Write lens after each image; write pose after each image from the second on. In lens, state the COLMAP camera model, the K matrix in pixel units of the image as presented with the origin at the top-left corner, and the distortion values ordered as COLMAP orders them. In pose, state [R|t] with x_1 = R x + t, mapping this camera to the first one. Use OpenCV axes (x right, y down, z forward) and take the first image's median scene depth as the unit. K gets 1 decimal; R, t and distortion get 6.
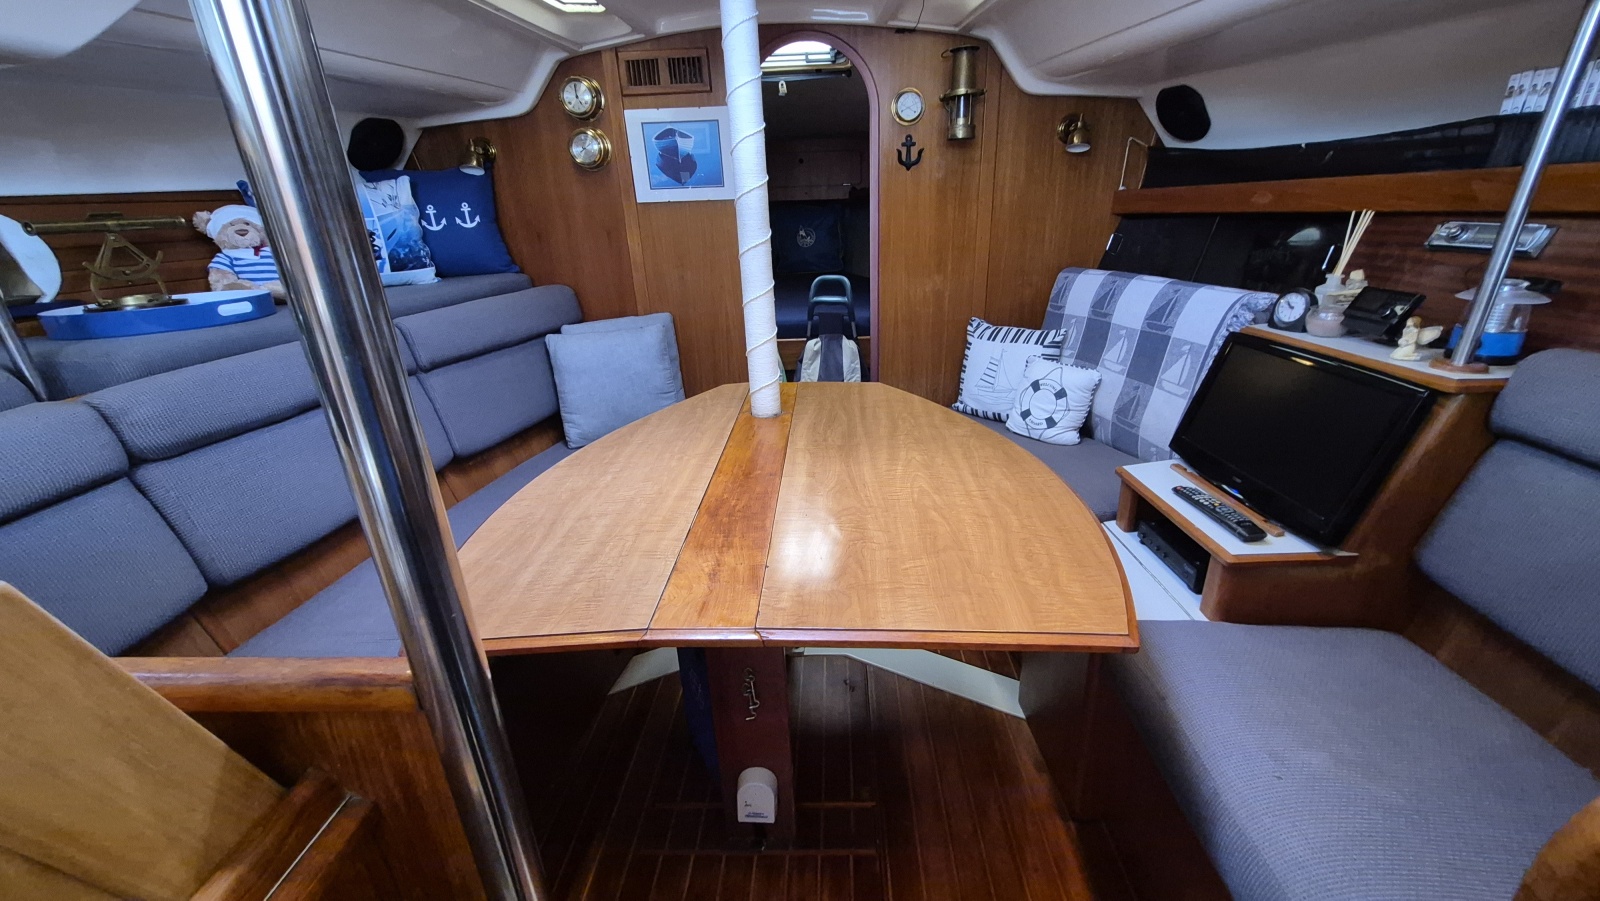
lens RADIAL K [[631.2, 0, 814.5], [0, 631.2, 441.3], [0, 0, 1]] dist [-0.000788, 0.002725]
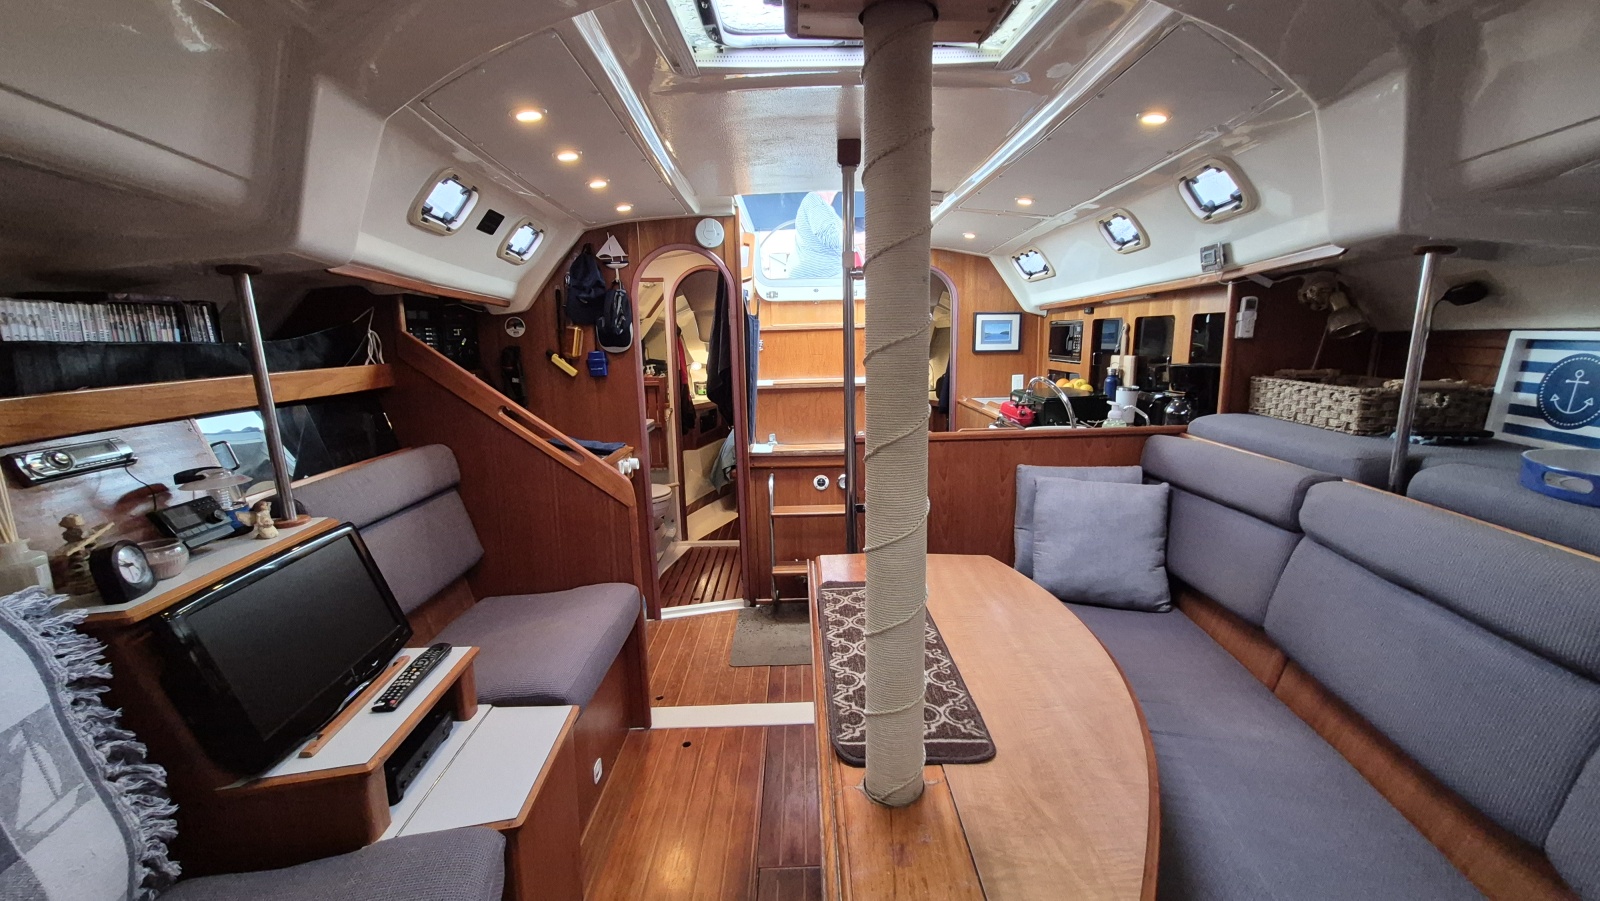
lens RADIAL K [[631.2, 0, 814.5], [0, 631.2, 441.3], [0, 0, 1]] dist [-0.000788, 0.002725]
pose [[-0.997371, 0.059165, -0.041834, -0.014099], [0.029385, 0.857973, 0.512854, -0.561951], [0.066235, 0.510277, -0.857456, 1.330176]]
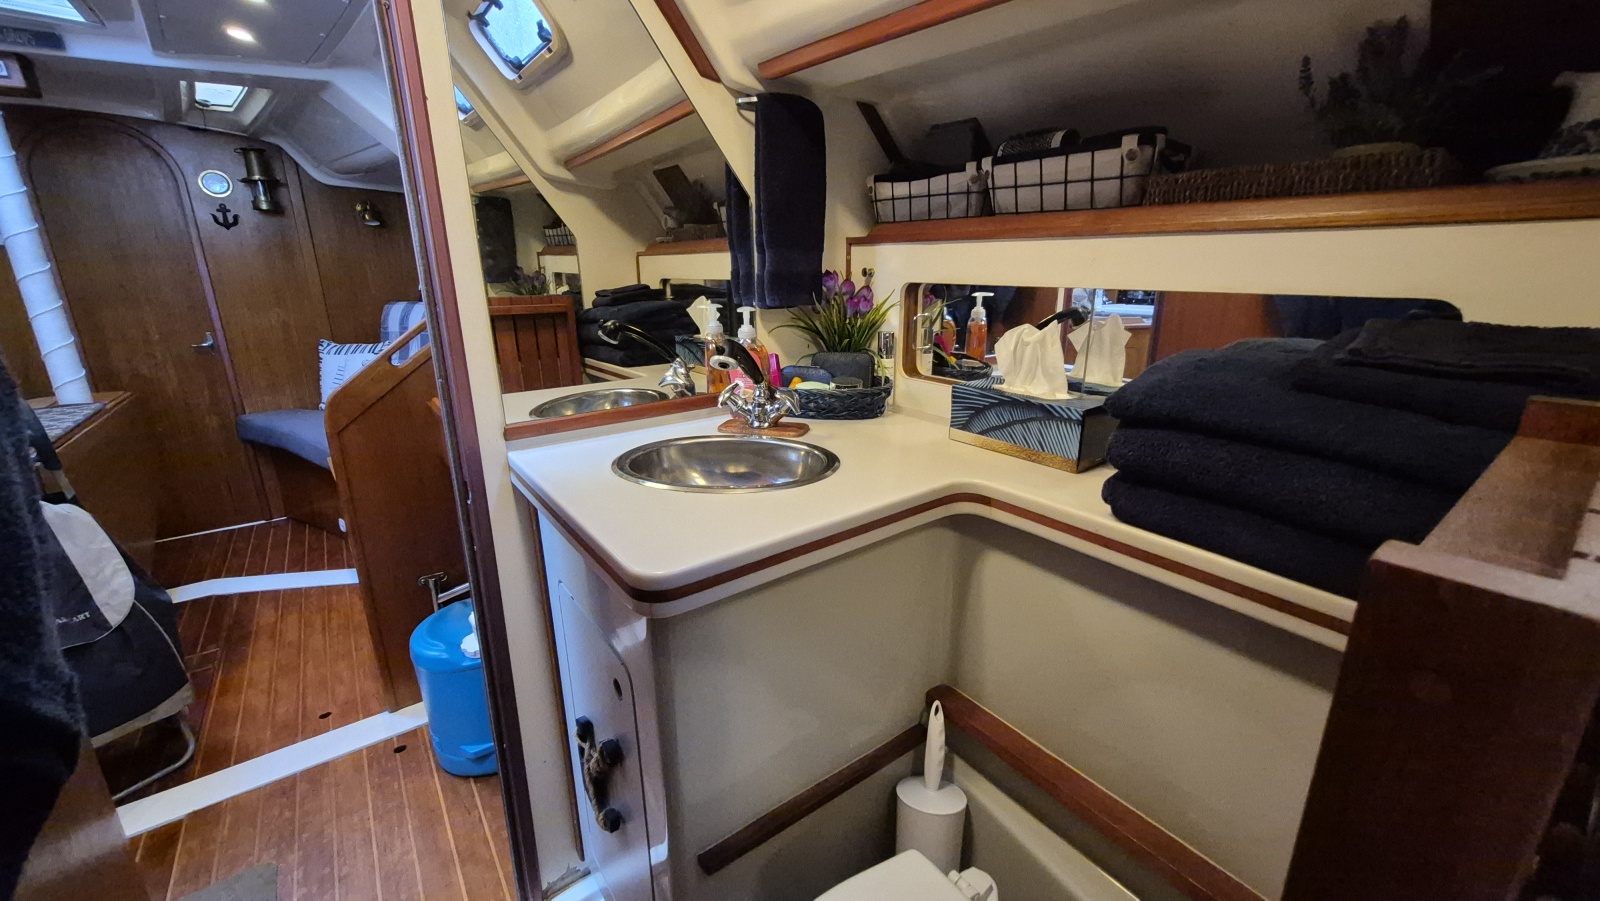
lens RADIAL K [[631.2, 0, 814.5], [0, 631.2, 441.3], [0, 0, 1]] dist [-0.000788, 0.002725]
pose [[0.774778, -0.141301, 0.616241, 0.286550], [0.206675, 0.977760, -0.035649, 0.388304], [-0.597499, 0.154981, 0.786750, -0.900509]]
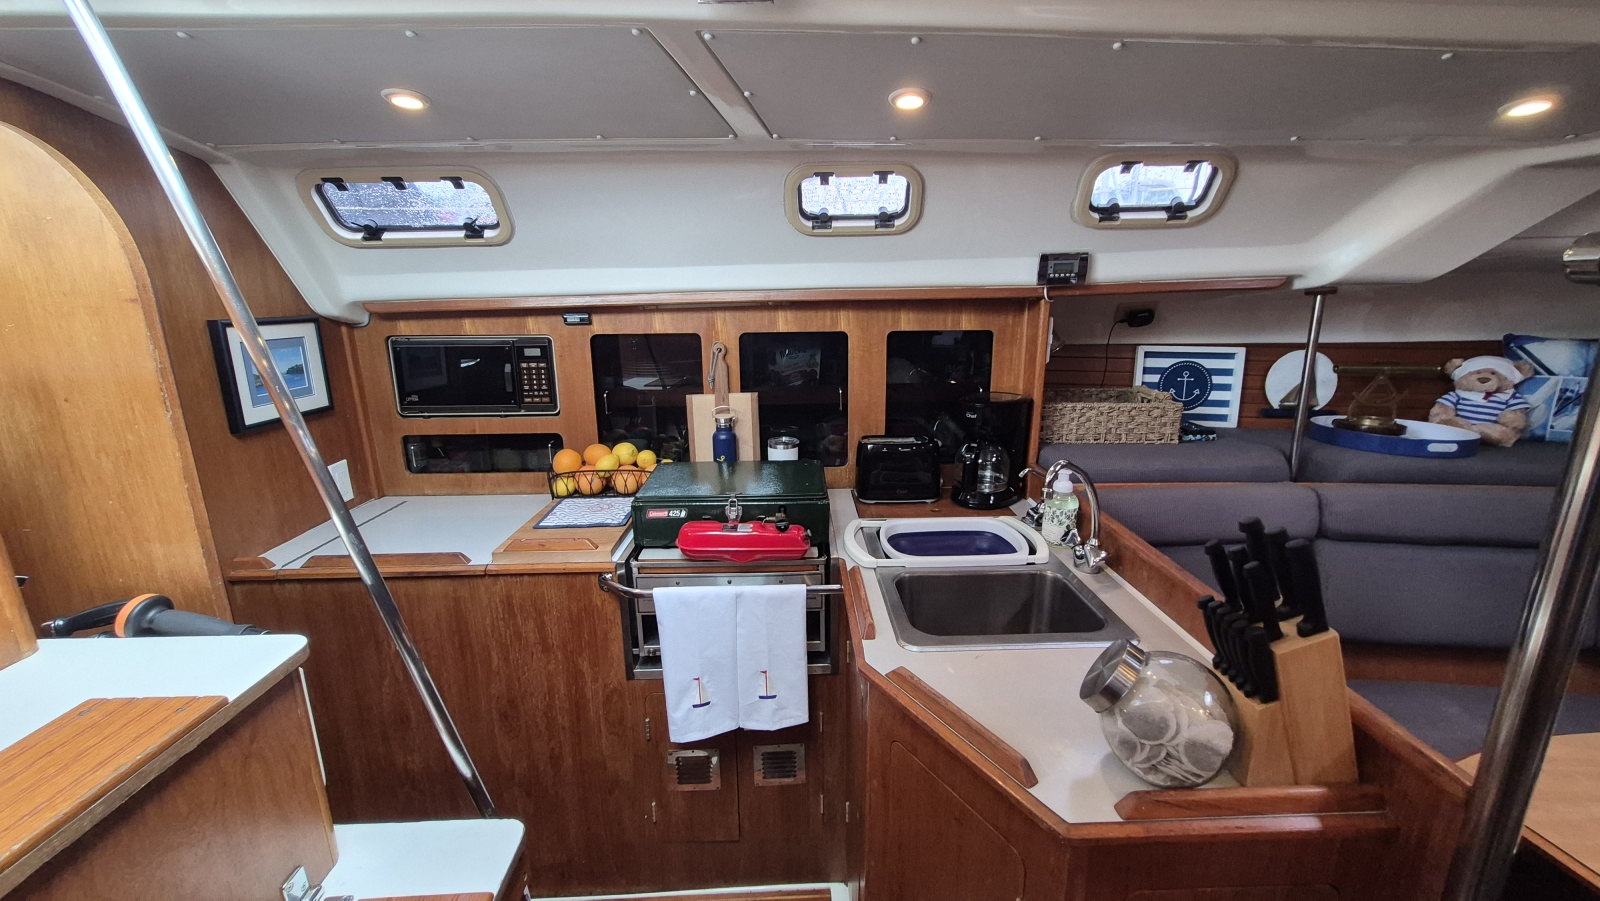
lens RADIAL K [[631.2, 0, 814.5], [0, 631.2, 441.3], [0, 0, 1]] dist [-0.000788, 0.002725]
pose [[0.070850, 0.264581, -0.961757, 0.149457], [-0.354277, 0.907992, 0.223692, -0.054645], [0.932453, 0.324880, 0.158066, -0.286921]]
